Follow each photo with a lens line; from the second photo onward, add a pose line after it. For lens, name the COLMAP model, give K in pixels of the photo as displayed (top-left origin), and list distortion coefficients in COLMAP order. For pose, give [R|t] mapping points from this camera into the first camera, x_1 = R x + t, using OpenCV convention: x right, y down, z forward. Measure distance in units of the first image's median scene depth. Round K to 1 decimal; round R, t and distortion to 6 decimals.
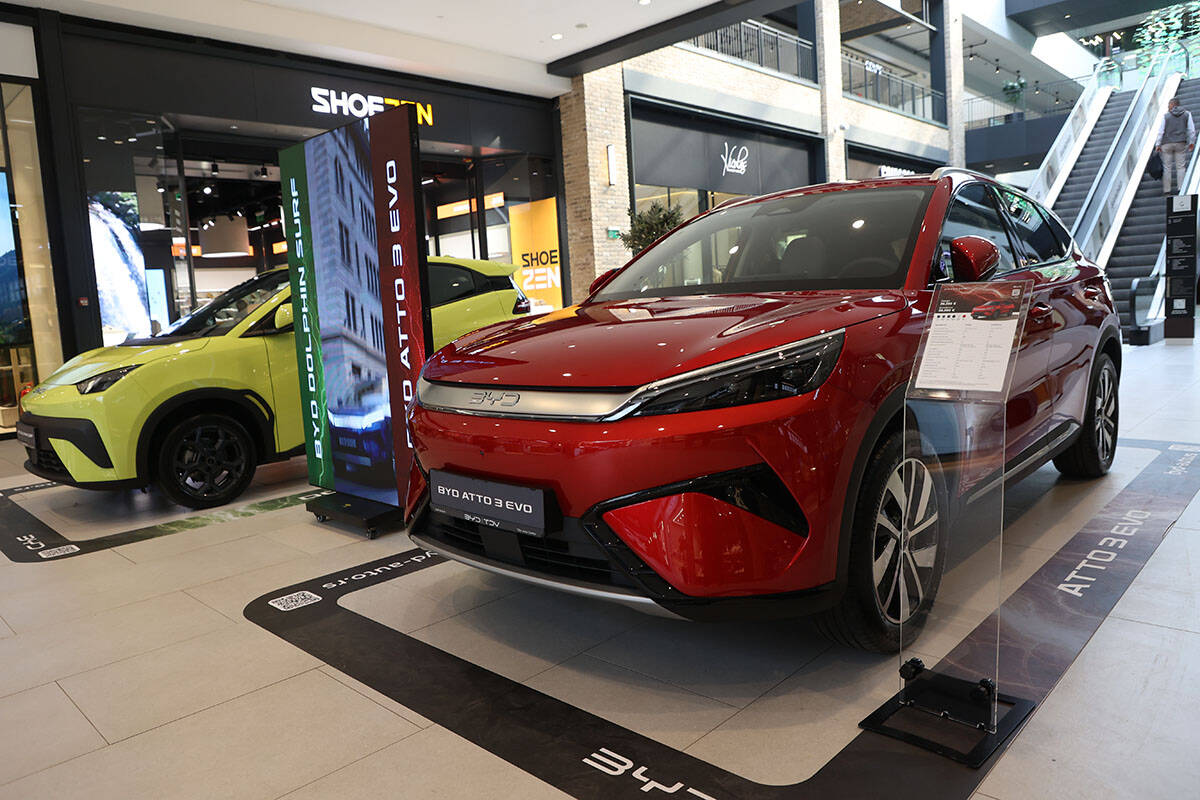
lens RADIAL K [[816.7, 0, 589.3], [0, 816.7, 398.3], [0, 0, 1]] dist [-0.054170, 0.019348]
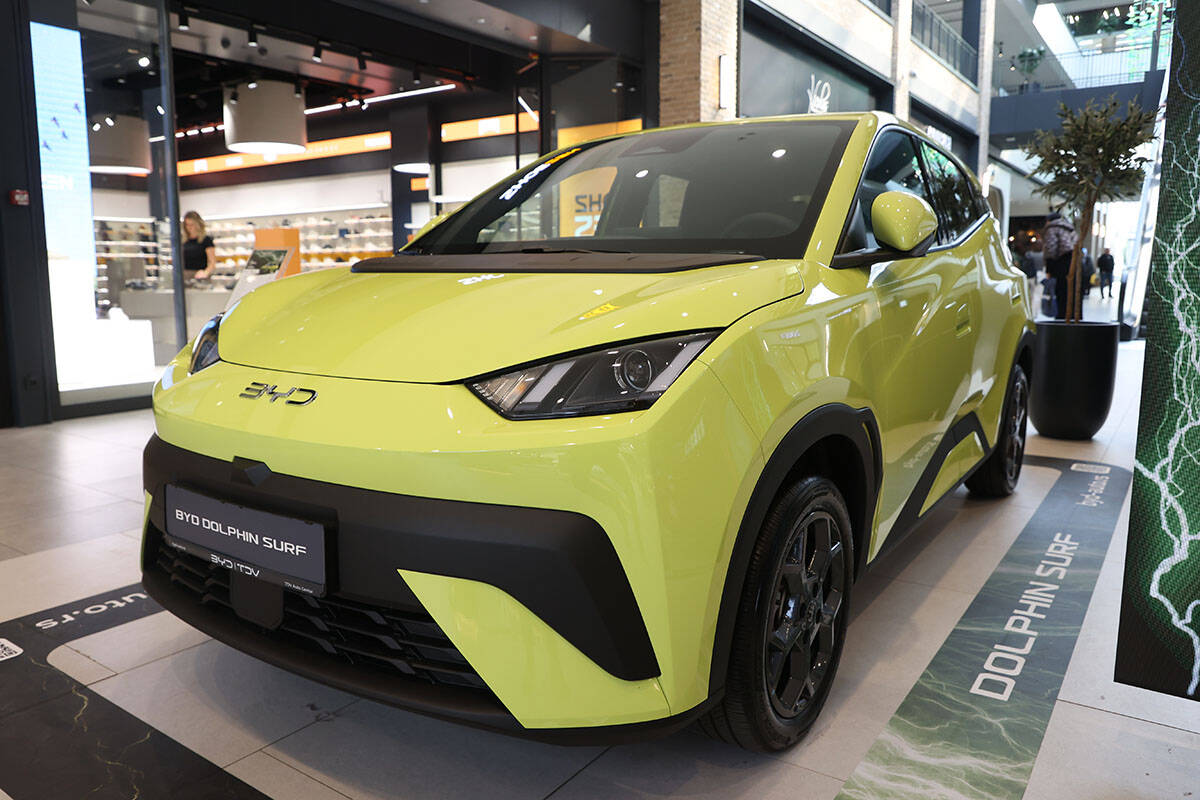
lens RADIAL K [[879.4, 0, 604.3], [0, 879.4, 389.5], [0, 0, 1]] dist [-0.027403, 0.001766]
pose [[0.983653, 0.030086, 0.177545, -0.178263], [-0.032396, 0.999424, 0.010126, -0.006246], [-0.177138, -0.015712, 0.984061, 0.180569]]
